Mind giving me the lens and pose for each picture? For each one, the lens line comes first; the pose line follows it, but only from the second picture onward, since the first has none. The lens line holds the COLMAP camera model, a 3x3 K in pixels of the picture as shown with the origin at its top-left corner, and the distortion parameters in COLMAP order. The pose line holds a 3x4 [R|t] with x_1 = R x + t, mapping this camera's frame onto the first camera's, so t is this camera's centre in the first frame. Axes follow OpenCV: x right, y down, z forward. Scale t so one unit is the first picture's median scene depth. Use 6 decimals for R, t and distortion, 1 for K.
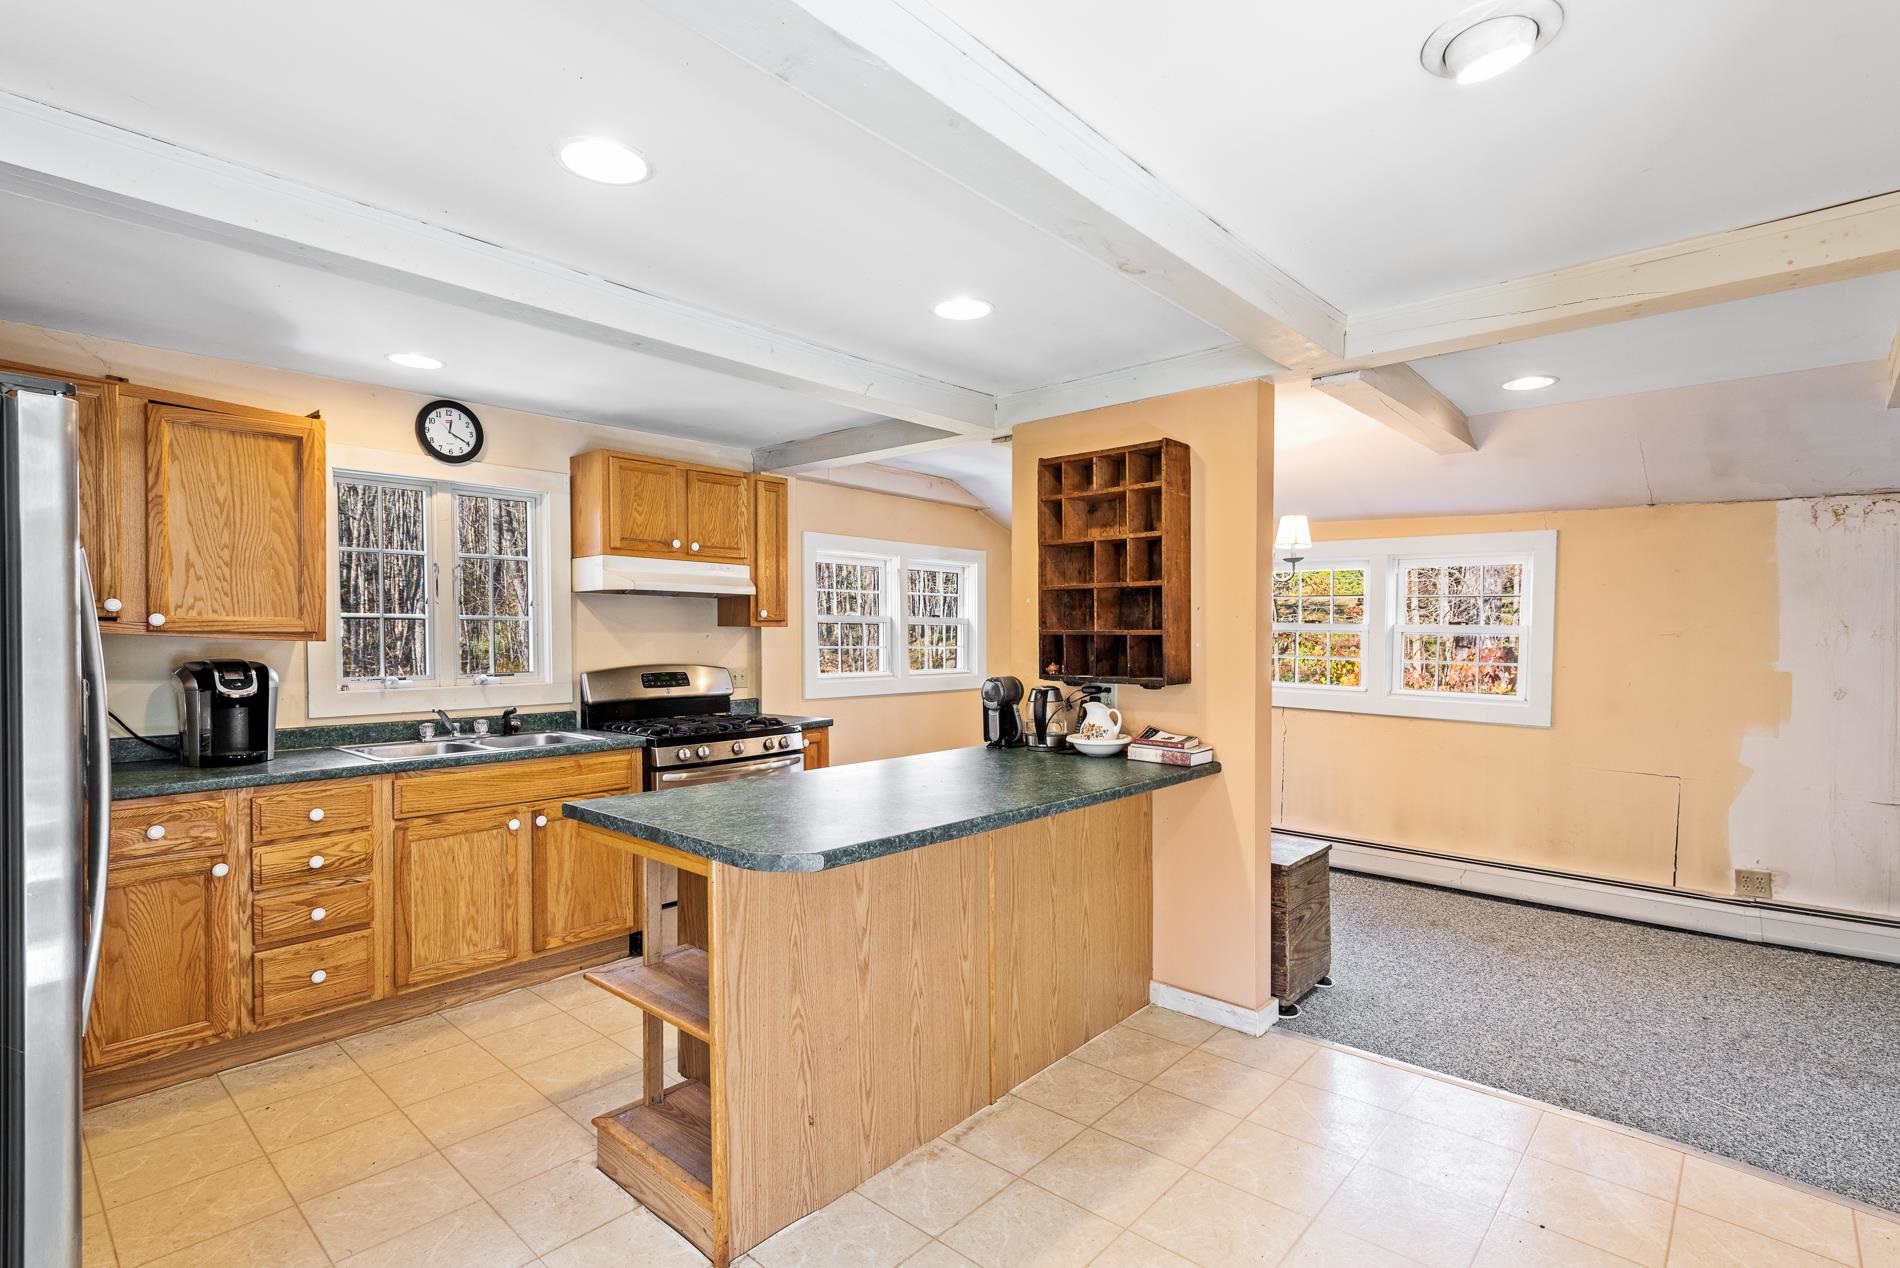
lens RADIAL K [[897.1, 0, 934.5], [0, 897.1, 650.8], [0, 0, 1]] dist [0.003531, 0.000359]
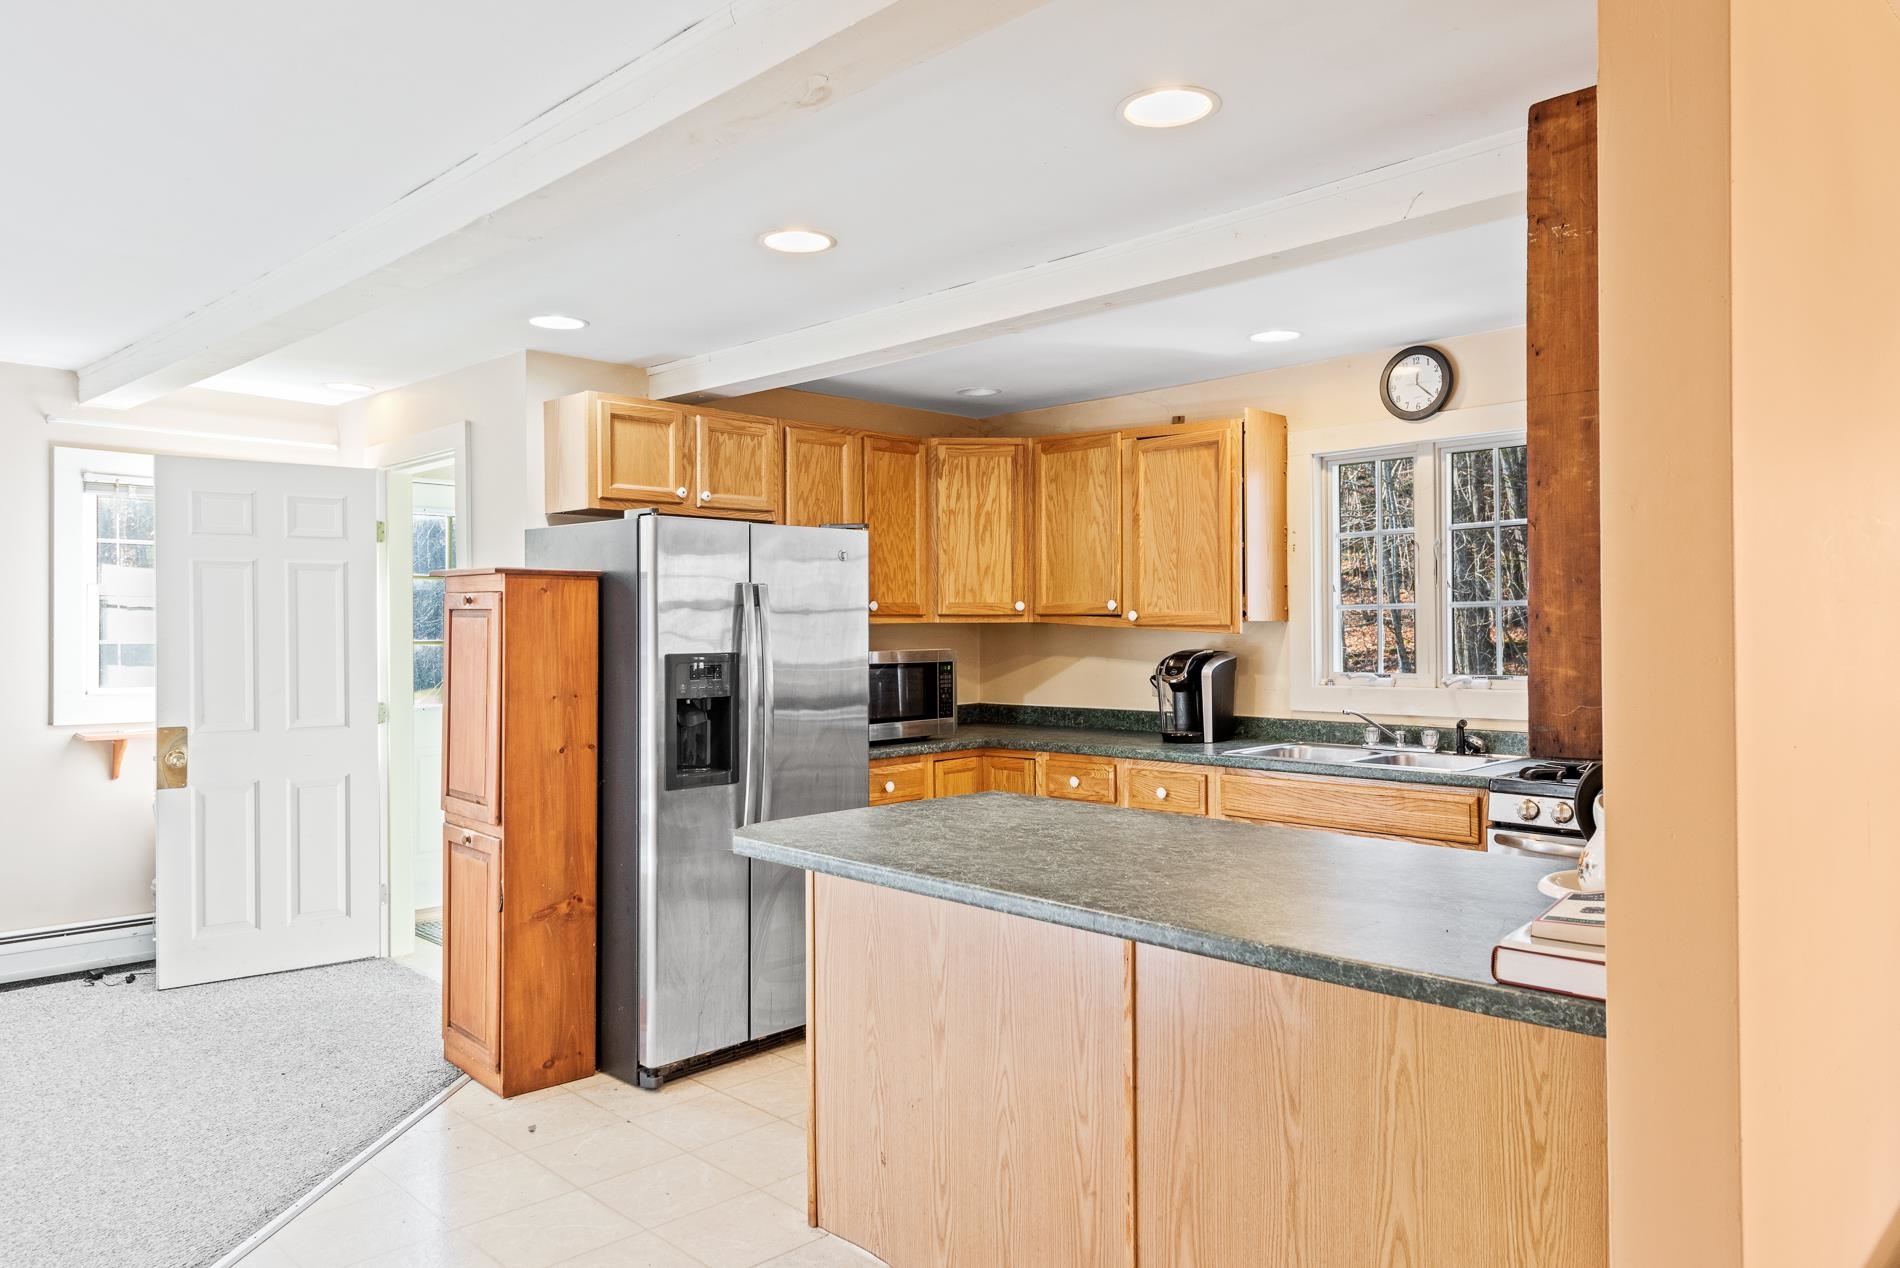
lens RADIAL K [[1235.1, 0, 983.4], [0, 1235.1, 631.8], [0, 0, 1]] dist [0.011363, -0.000891]
pose [[-0.018483, 0.002288, -0.999827, 0.762301], [-0.010636, 0.999940, 0.002485, -0.013303], [0.999773, 0.010680, -0.018458, 0.759692]]
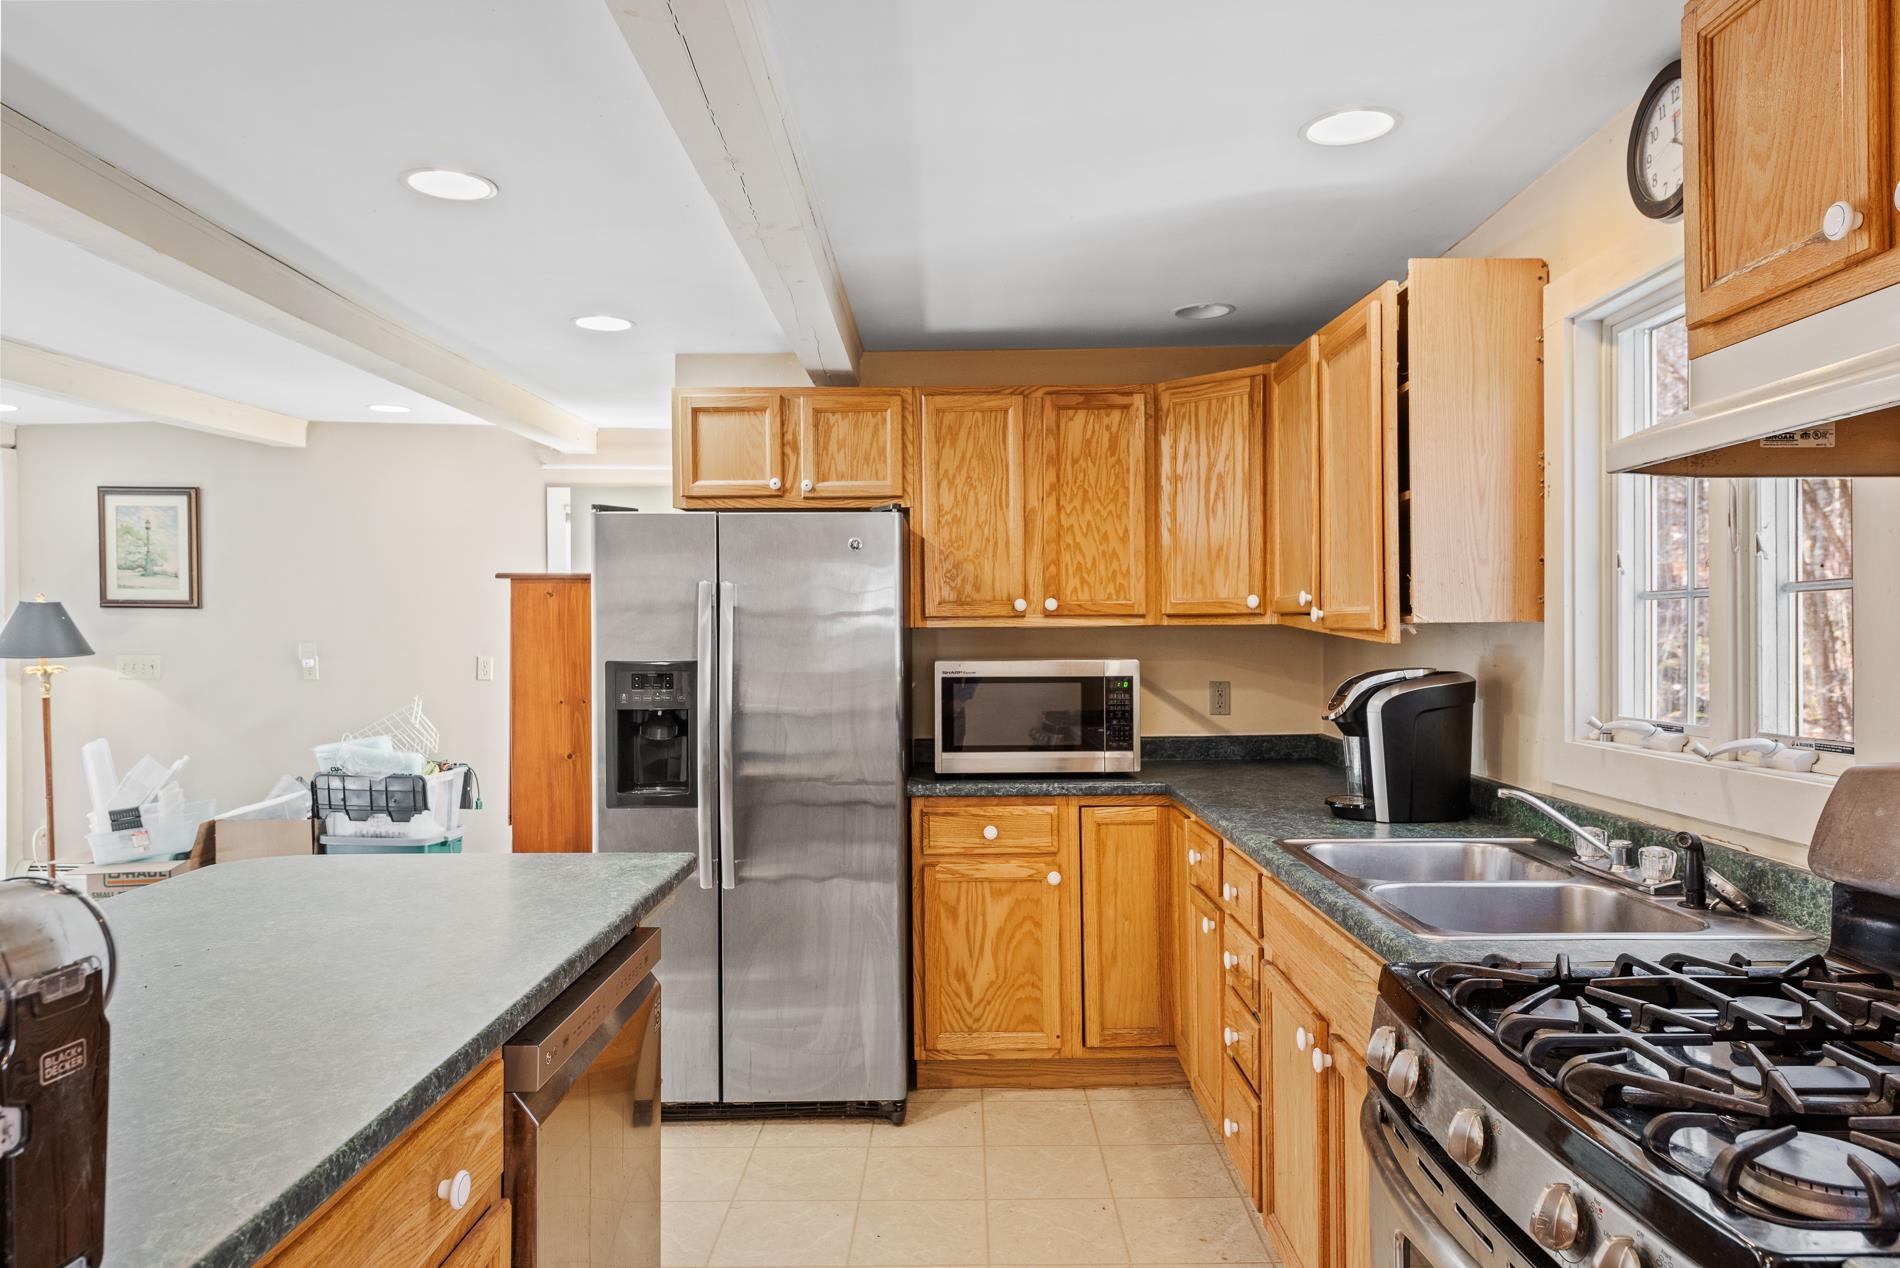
lens RADIAL K [[1235.1, 0, 963.5], [0, 1235.1, 631.2], [0, 0, 1]] dist [0.011363, -0.000891]
pose [[-0.723371, 0.002126, -0.690457, 0.112084], [-0.007705, 0.999908, 0.011151, -0.027194], [0.690417, 0.013386, -0.723288, 1.453400]]
